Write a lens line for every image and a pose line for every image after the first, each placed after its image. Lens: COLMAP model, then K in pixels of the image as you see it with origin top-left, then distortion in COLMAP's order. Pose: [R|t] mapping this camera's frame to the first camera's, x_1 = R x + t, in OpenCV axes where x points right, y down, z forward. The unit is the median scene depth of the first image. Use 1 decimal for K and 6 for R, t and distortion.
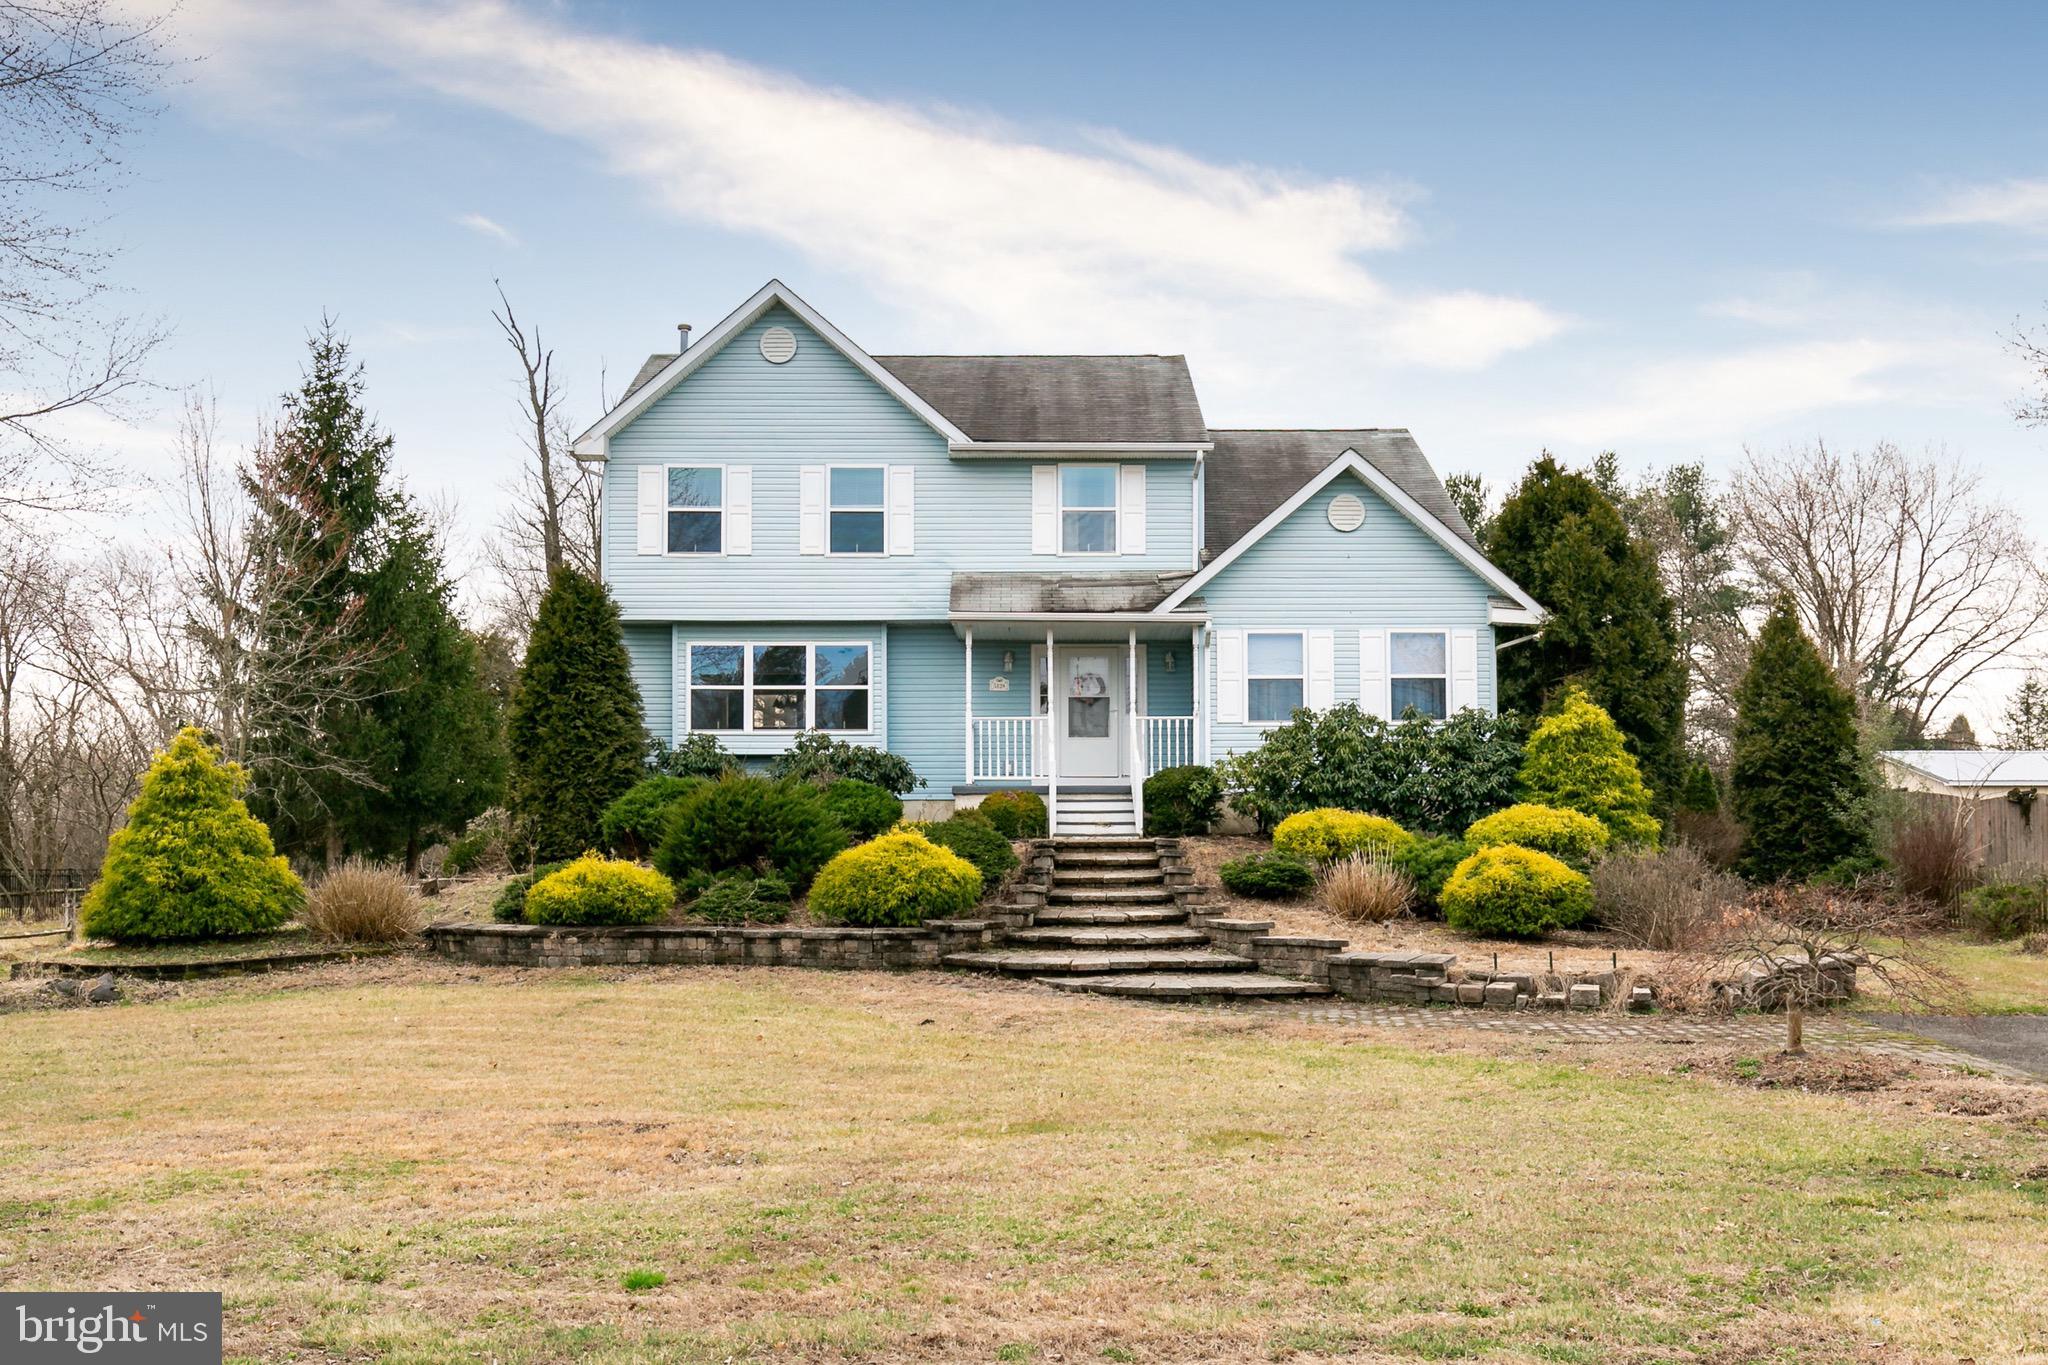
lens RADIAL K [[1458.8, 0, 1024.2], [0, 1458.8, 671.6], [0, 0, 1]] dist [0.002567, 0.003409]
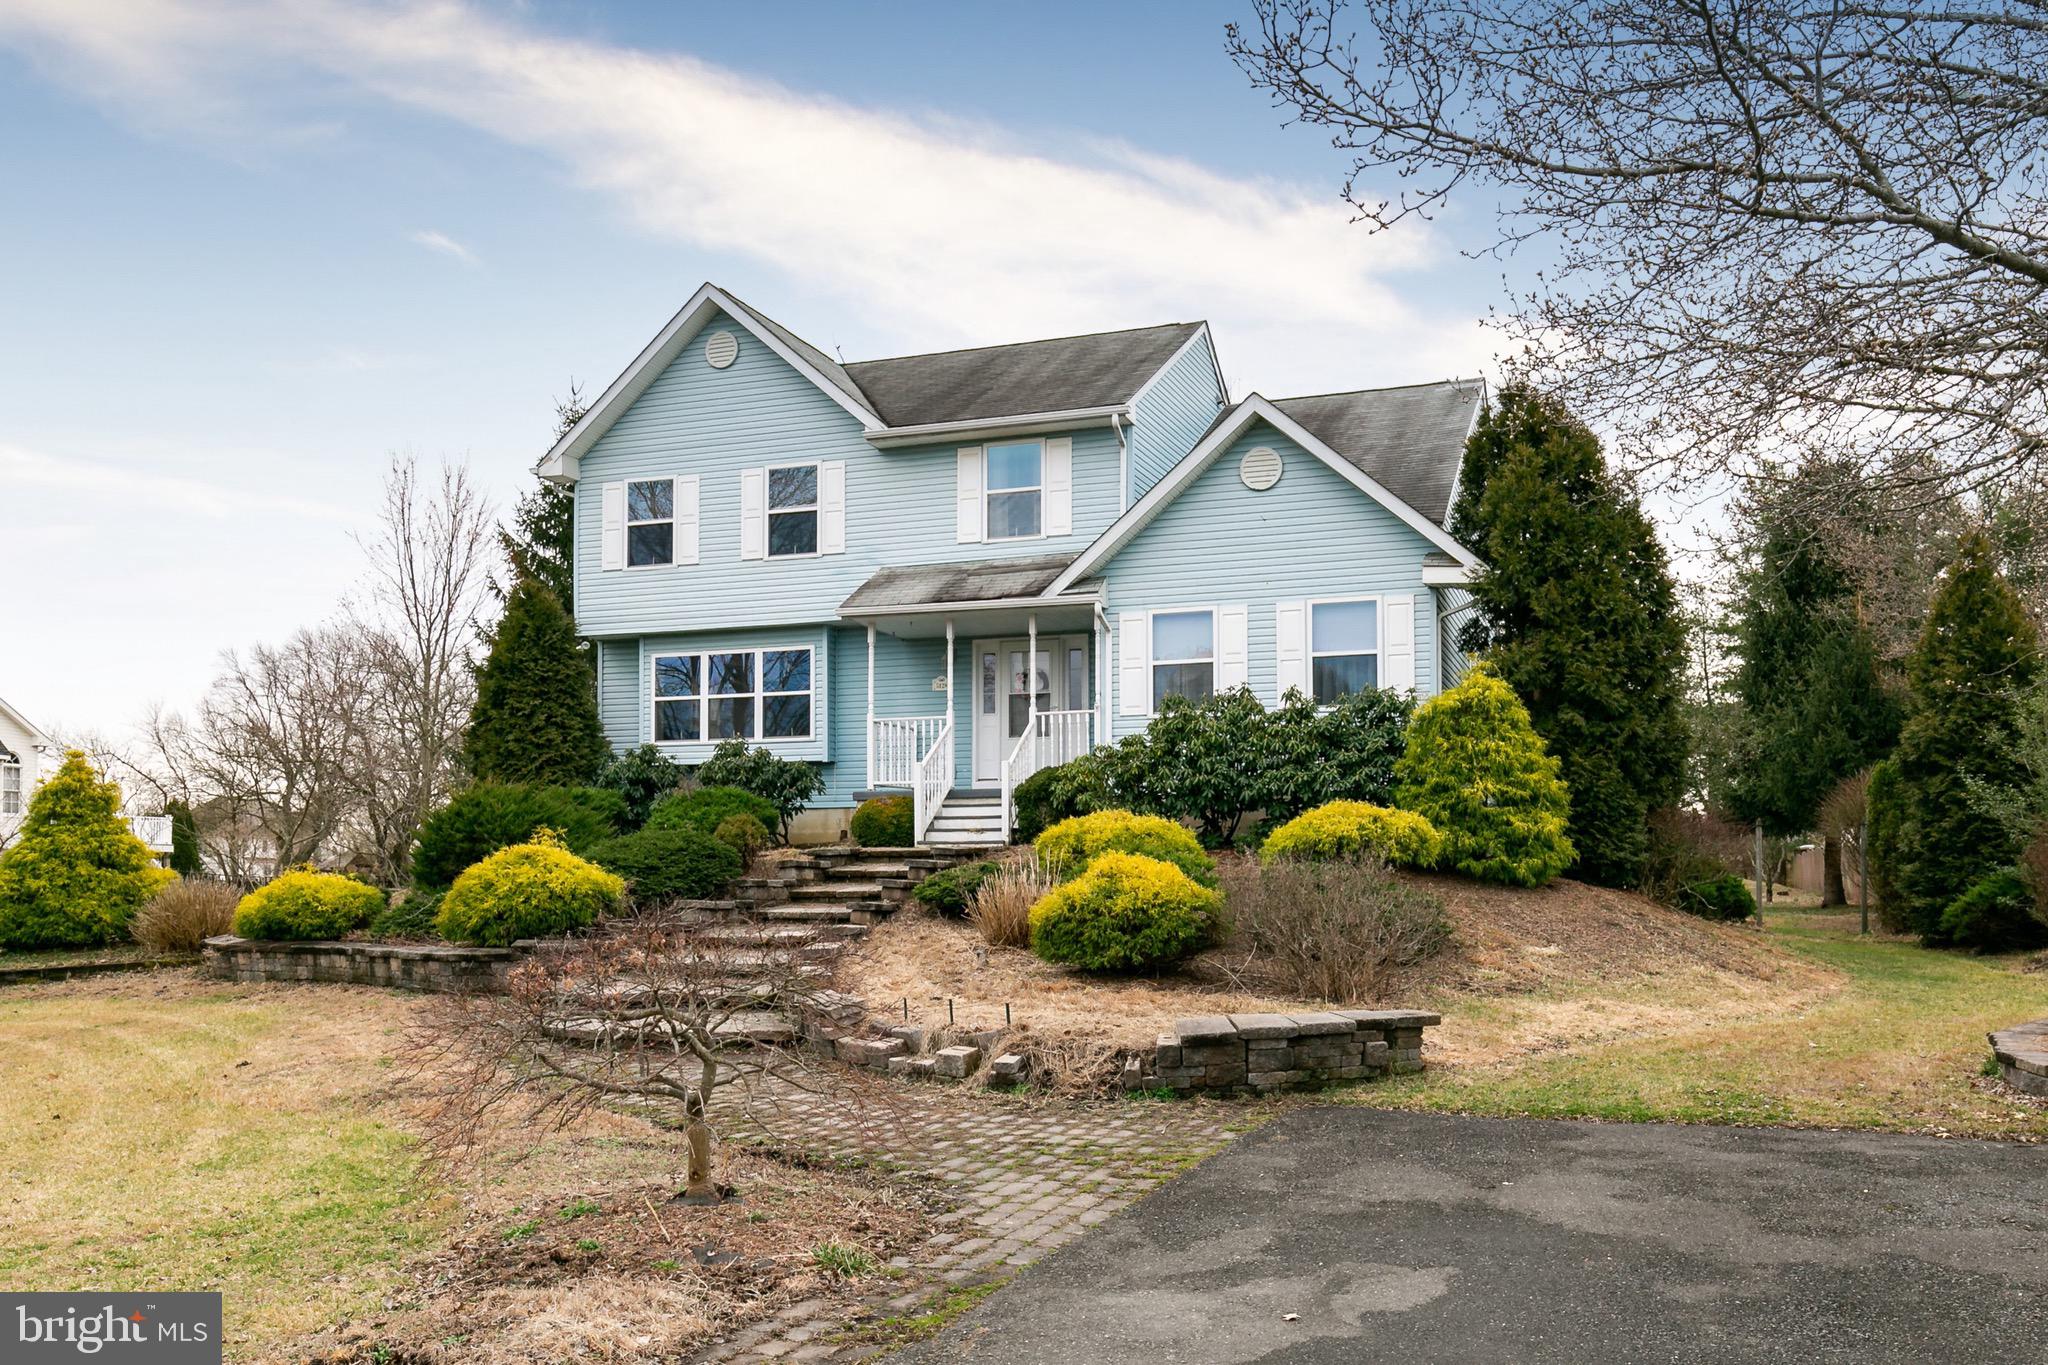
lens RADIAL K [[1368.7, 0, 1023.9], [0, 1368.7, 697.4], [0, 0, 1]] dist [0.006056, -0.001358]
pose [[0.959410, -0.037193, -0.279551, 0.297573], [0.039085, 0.999235, 0.001196, 0.019734], [0.279293, -0.012074, 0.960130, 0.172195]]
